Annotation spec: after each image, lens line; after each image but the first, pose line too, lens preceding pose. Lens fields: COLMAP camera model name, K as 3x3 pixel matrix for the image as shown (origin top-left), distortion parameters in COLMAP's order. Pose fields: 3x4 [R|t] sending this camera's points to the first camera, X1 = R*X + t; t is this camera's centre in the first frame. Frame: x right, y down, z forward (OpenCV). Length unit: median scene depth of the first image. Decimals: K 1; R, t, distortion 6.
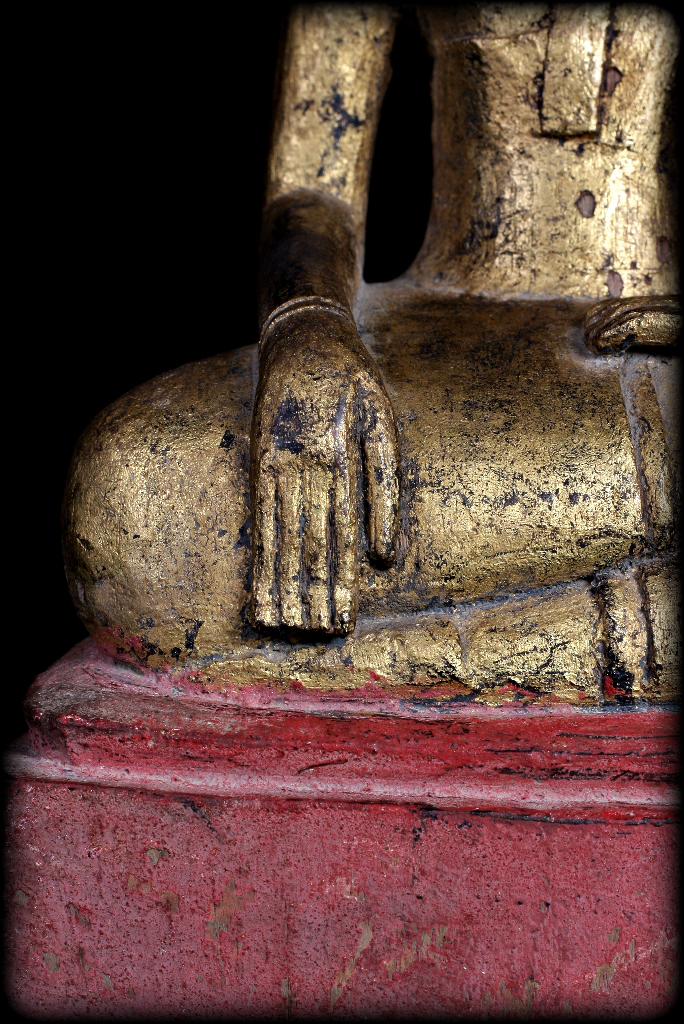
lens RADIAL K [[2677.3, 0, 342.0], [0, 2677.3, 512.0], [0, 0, 1]] dist [-0.121969, -0.148412]
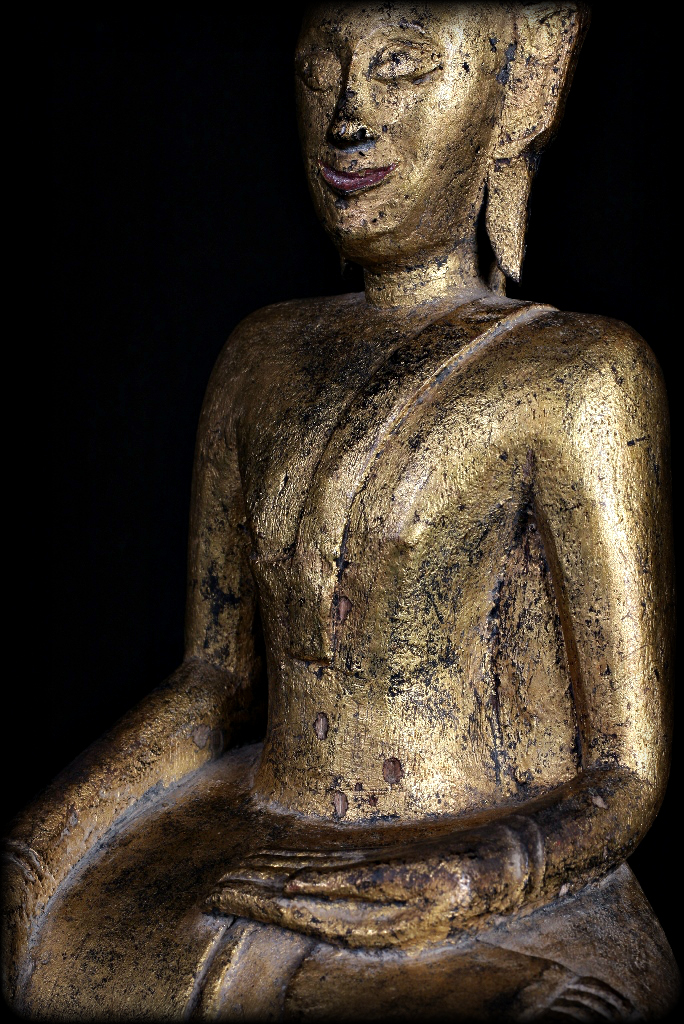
lens RADIAL K [[2677.3, 0, 342.0], [0, 2677.3, 512.0], [0, 0, 1]] dist [-0.121969, -0.148412]
pose [[0.804381, 0.041527, -0.592661, 0.814067], [0.032355, 0.993012, 0.113492, -0.359287], [0.593232, -0.110466, 0.797416, 0.182303]]
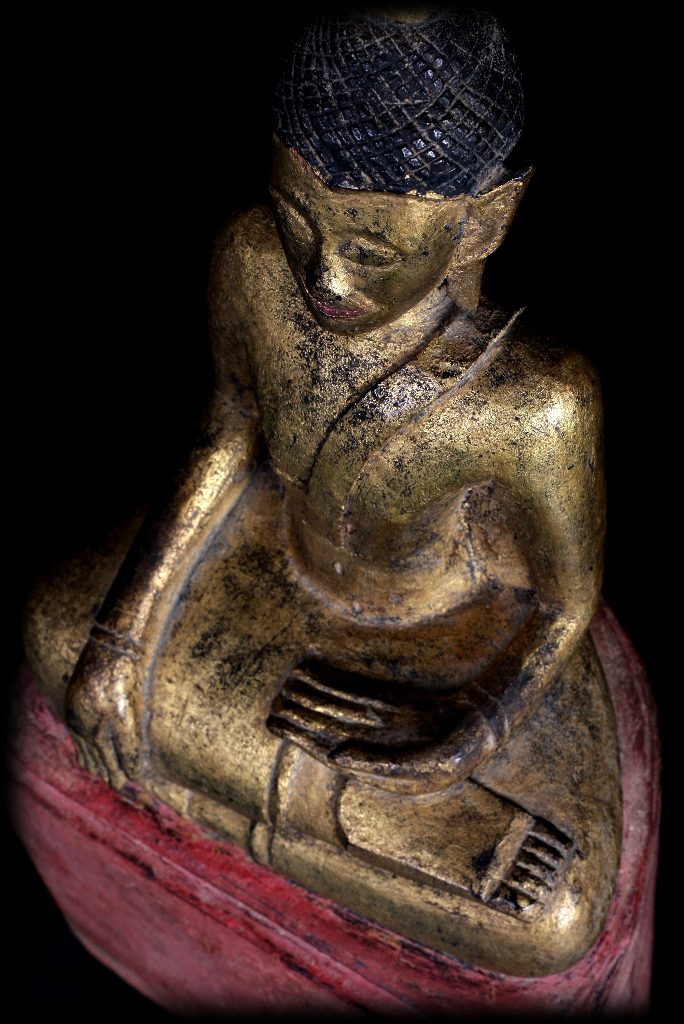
lens RADIAL K [[2677.3, 0, 342.0], [0, 2677.3, 512.0], [0, 0, 1]] dist [-0.121969, -0.148412]
pose [[0.832612, 0.441291, -0.334693, 0.619964], [0.098365, 0.476870, 0.873453, -1.530294], [0.545052, -0.760169, 0.353640, 0.584909]]
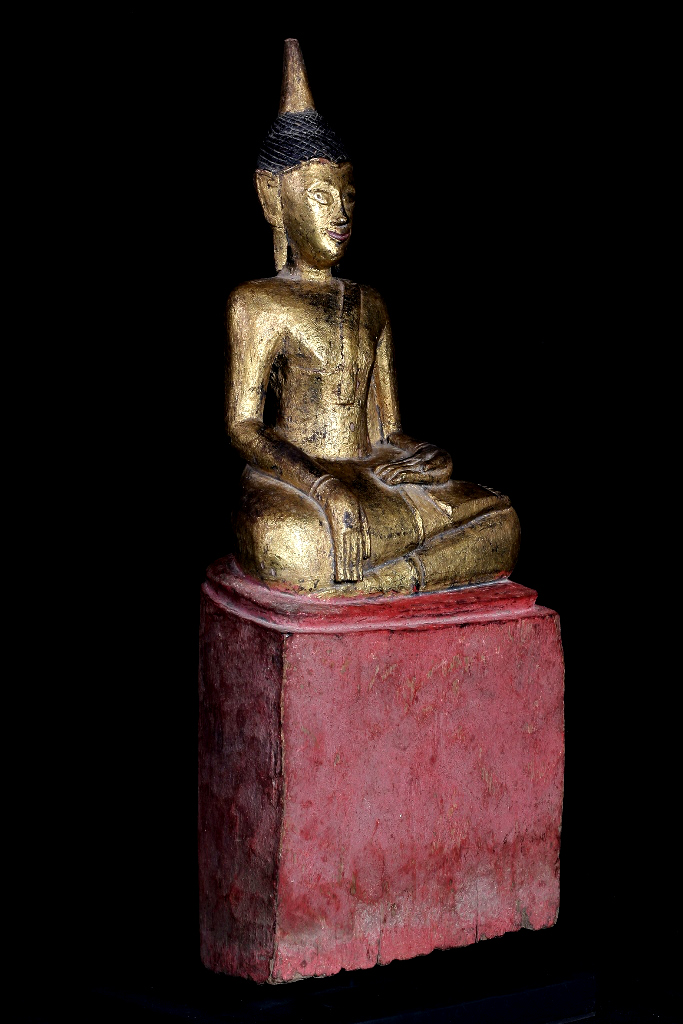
lens RADIAL K [[2888.5, 0, 341.5], [0, 2888.5, 512.0], [0, 0, 1]] dist [-0.002872, -0.252205]
pose [[0.761083, -0.068507, 0.645027, -2.299363], [-0.012163, 0.992725, 0.119786, -0.463727], [-0.648540, -0.099012, 0.754713, -1.672033]]
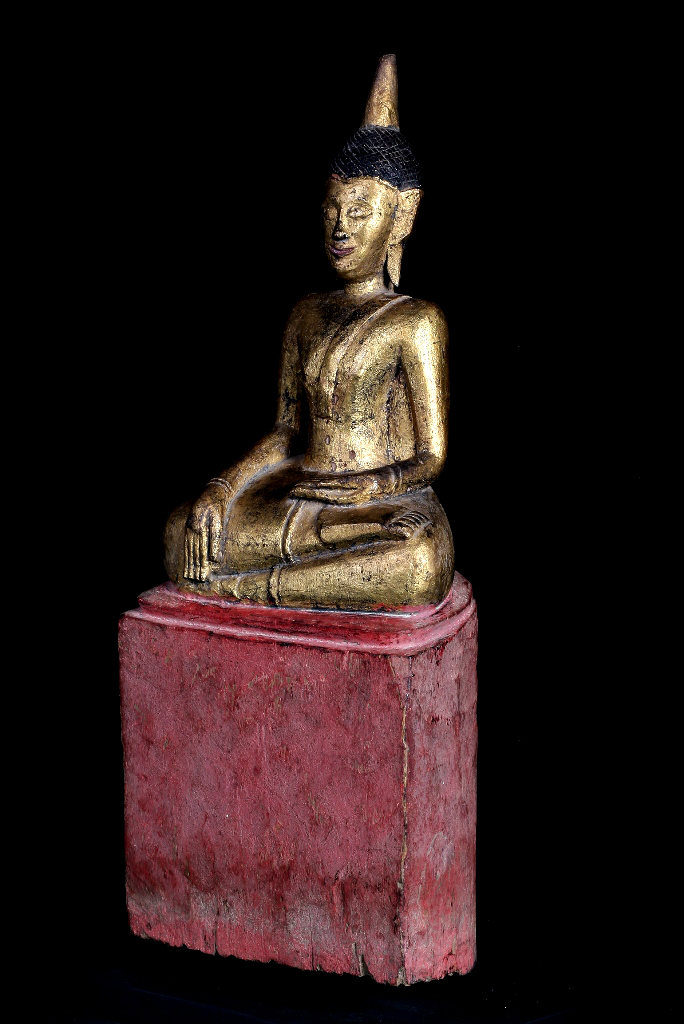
lens RADIAL K [[3003.8, 0, 342.0], [0, 3003.8, 512.0], [0, 0, 1]] dist [-0.090533, -0.156088]
pose [[0.816807, 0.053637, -0.574413, 2.352874], [0.017895, 0.992834, 0.118154, -0.495176], [0.576634, -0.106788, 0.809993, -2.025153]]
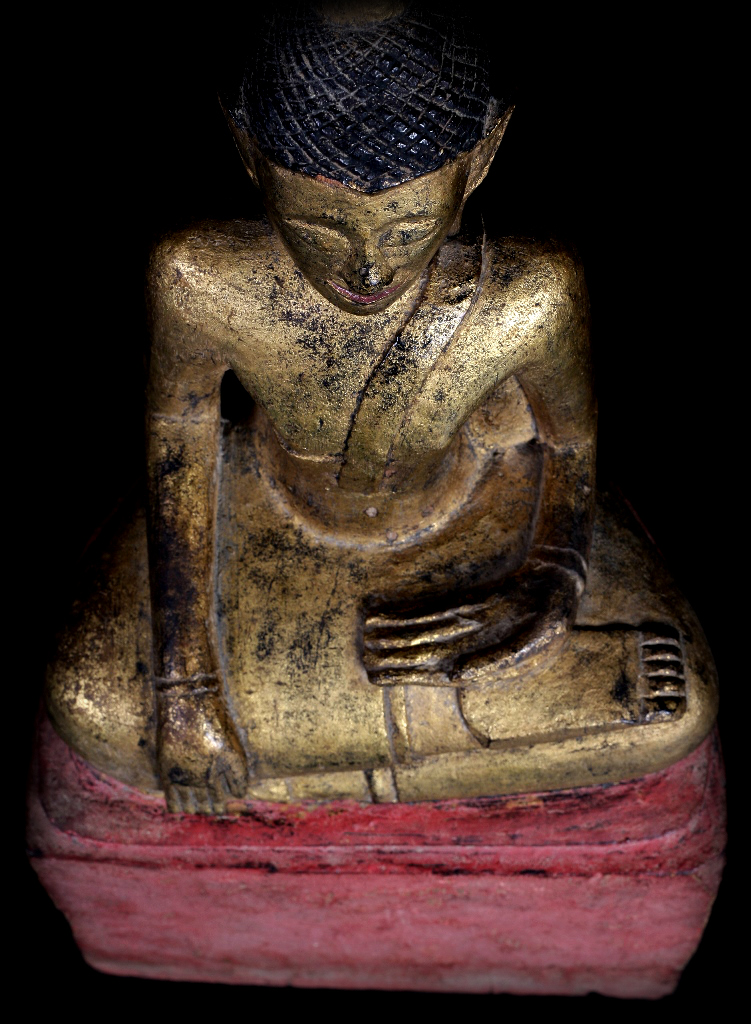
lens RADIAL K [[2879.2, 0, 375.5], [0, 2879.2, 512.0], [0, 0, 1]] dist [-0.094138, -0.162768]
pose [[0.999897, -0.010487, -0.009816, 0.121287], [0.012813, 0.342382, 0.939473, -1.748157], [-0.006491, -0.939502, 0.342481, 0.529309]]
